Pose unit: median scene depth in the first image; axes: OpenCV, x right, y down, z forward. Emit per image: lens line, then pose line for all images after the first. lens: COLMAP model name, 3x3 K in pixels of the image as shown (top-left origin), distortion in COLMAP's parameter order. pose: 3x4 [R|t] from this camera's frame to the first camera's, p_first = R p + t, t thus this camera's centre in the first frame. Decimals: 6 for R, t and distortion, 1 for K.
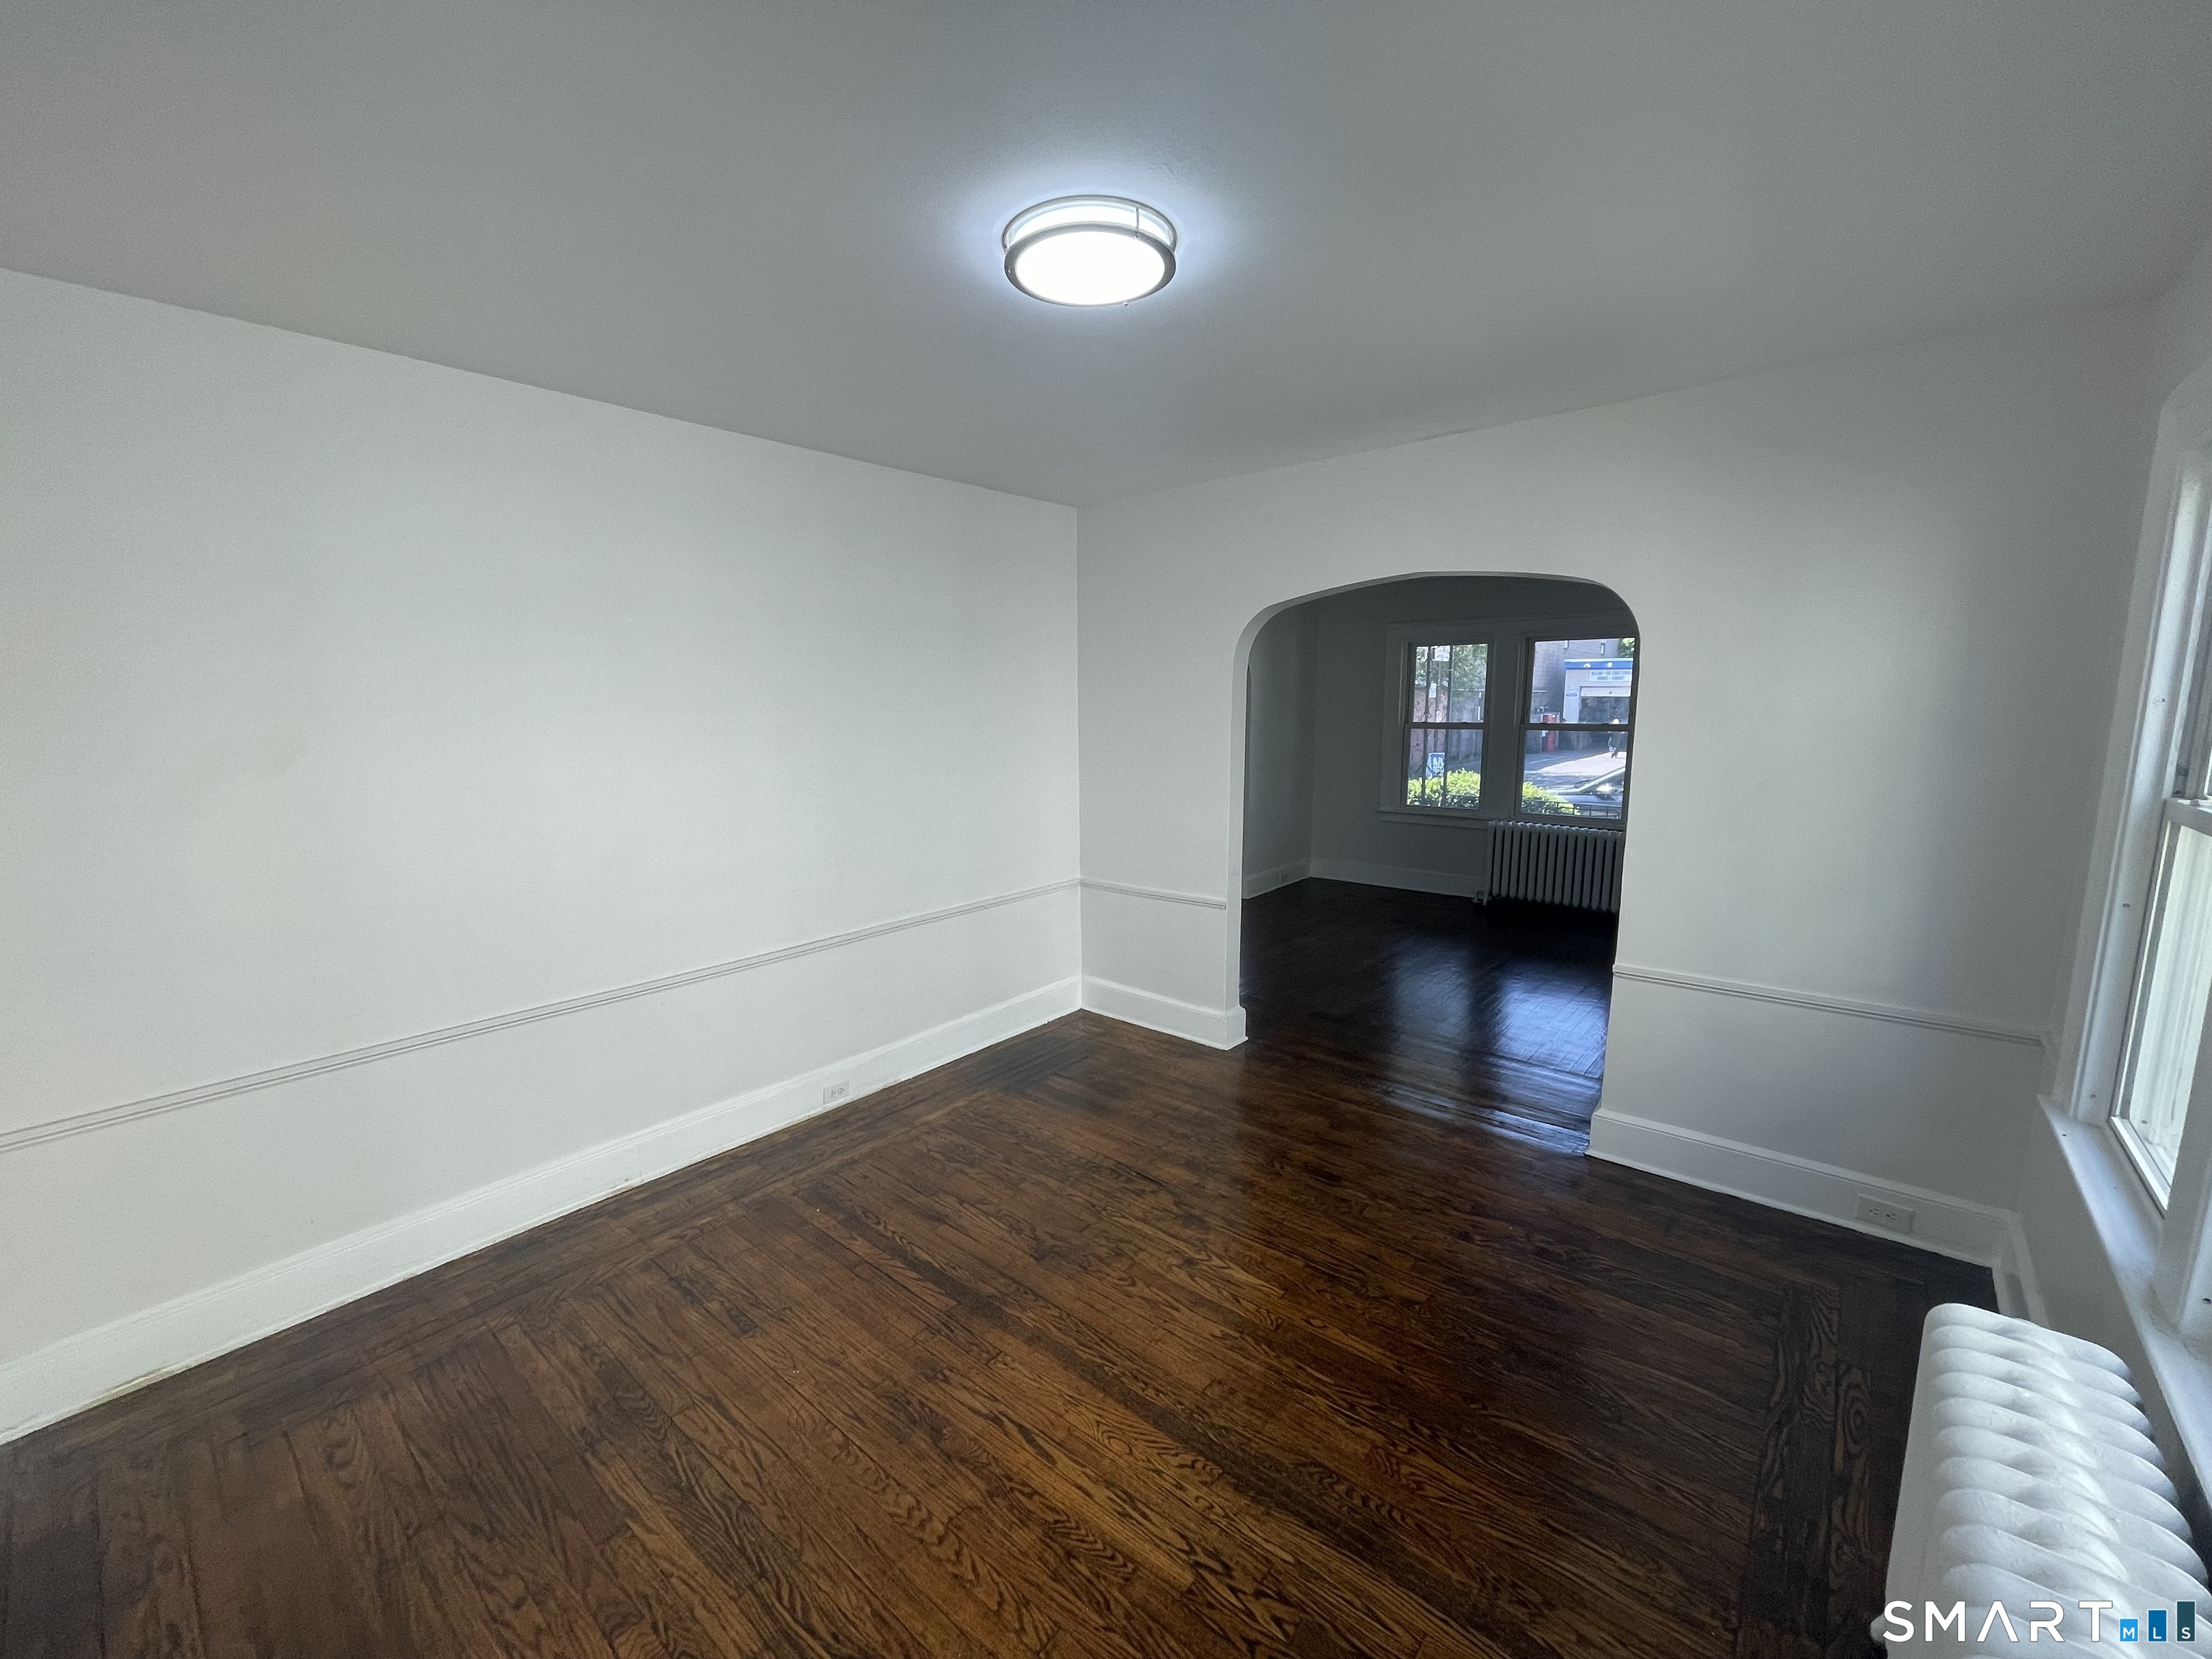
lens RADIAL K [[887.7, 0, 1104.0], [0, 887.7, 832.1], [0, 0, 1]] dist [-0.001450, 0.000083]
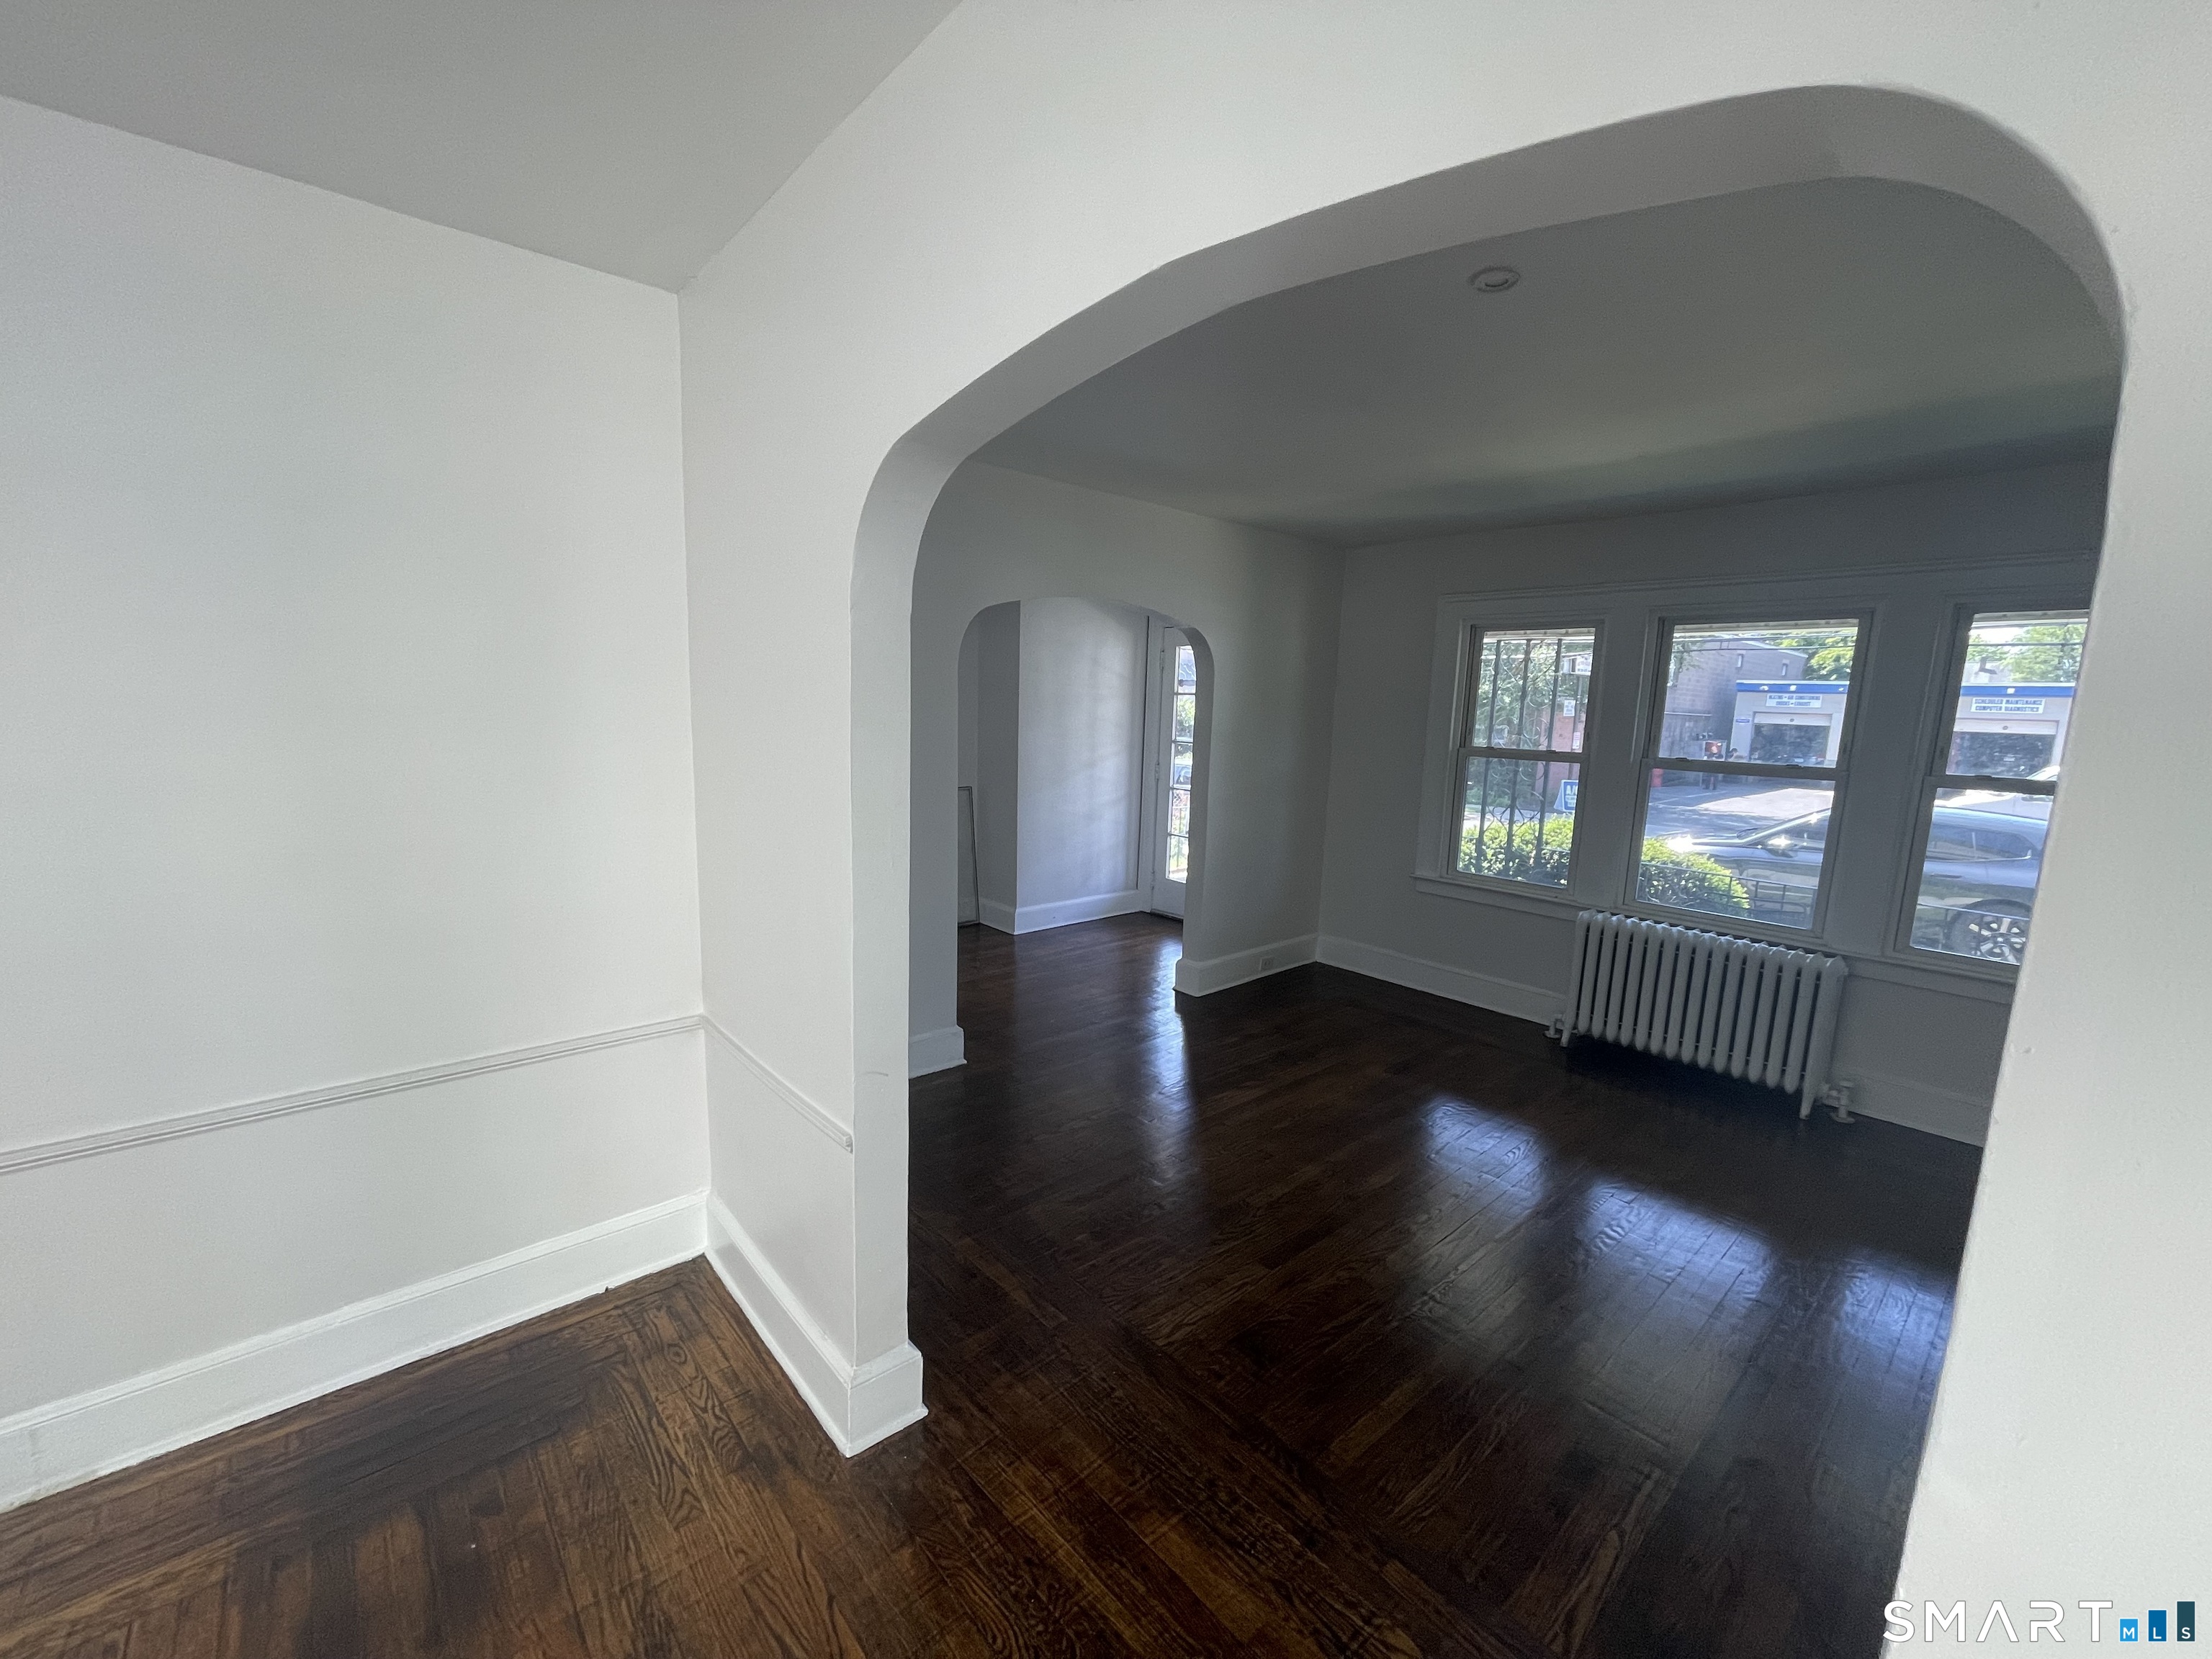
lens RADIAL K [[887.7, 0, 1107.2], [0, 887.7, 831.1], [0, 0, 1]] dist [-0.001450, 0.000083]
pose [[0.989453, 0.062326, -0.130759, 0.171997], [-0.062781, 0.998027, 0.000650, -0.045975], [0.130541, 0.007566, 0.991414, 0.315823]]
